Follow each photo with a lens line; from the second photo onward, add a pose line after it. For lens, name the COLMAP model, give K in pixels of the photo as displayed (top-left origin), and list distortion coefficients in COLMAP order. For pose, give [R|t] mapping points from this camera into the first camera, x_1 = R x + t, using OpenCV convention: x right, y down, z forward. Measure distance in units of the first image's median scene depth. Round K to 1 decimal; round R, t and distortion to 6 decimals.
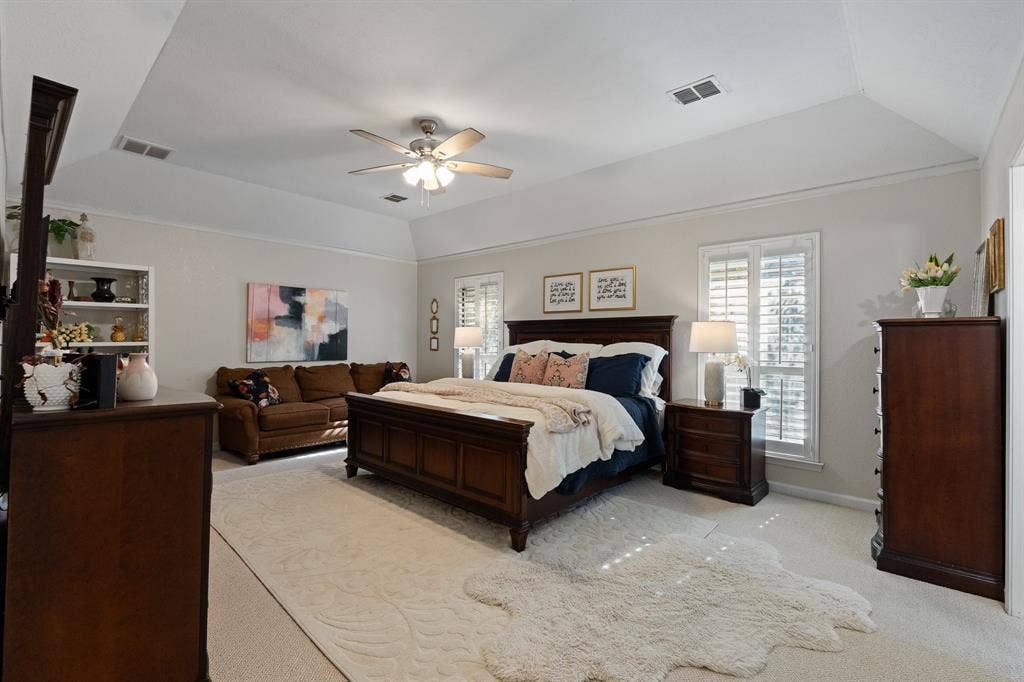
lens RADIAL K [[457.1, 0, 505.2], [0, 457.1, 339.5], [0, 0, 1]] dist [-0.003108, -0.000253]
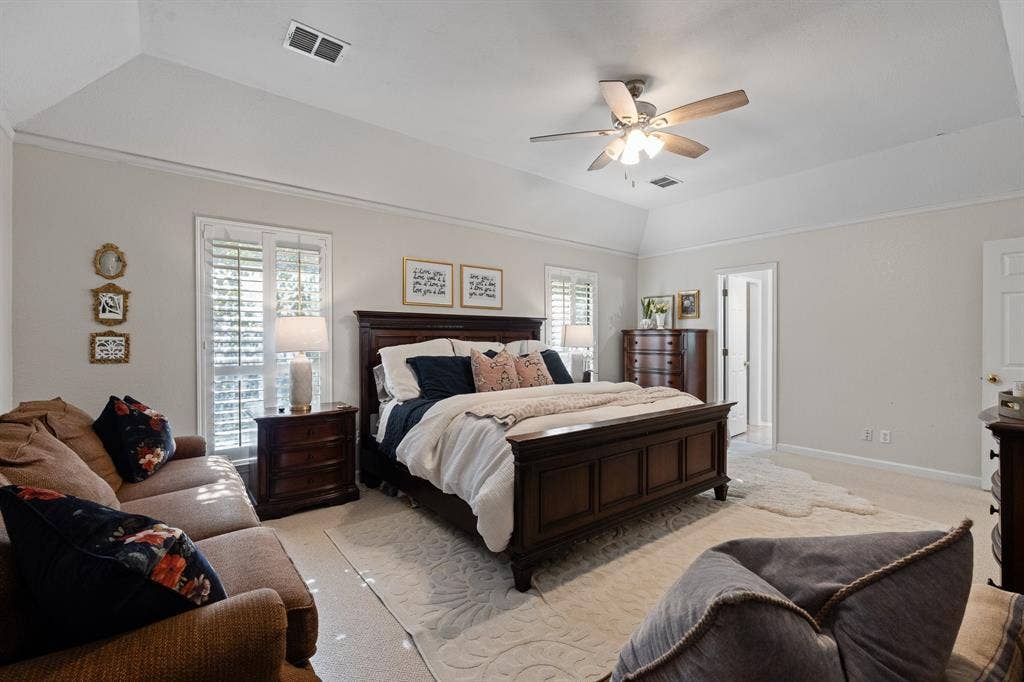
lens RADIAL K [[457.1, 0, 515.1], [0, 457.1, 340.3], [0, 0, 1]] dist [-0.003108, -0.000253]
pose [[0.137897, -0.009914, 0.990397, -0.740299], [-0.002496, 0.999943, 0.010357, -0.004496], [-0.990443, -0.003901, 0.137864, 0.777400]]
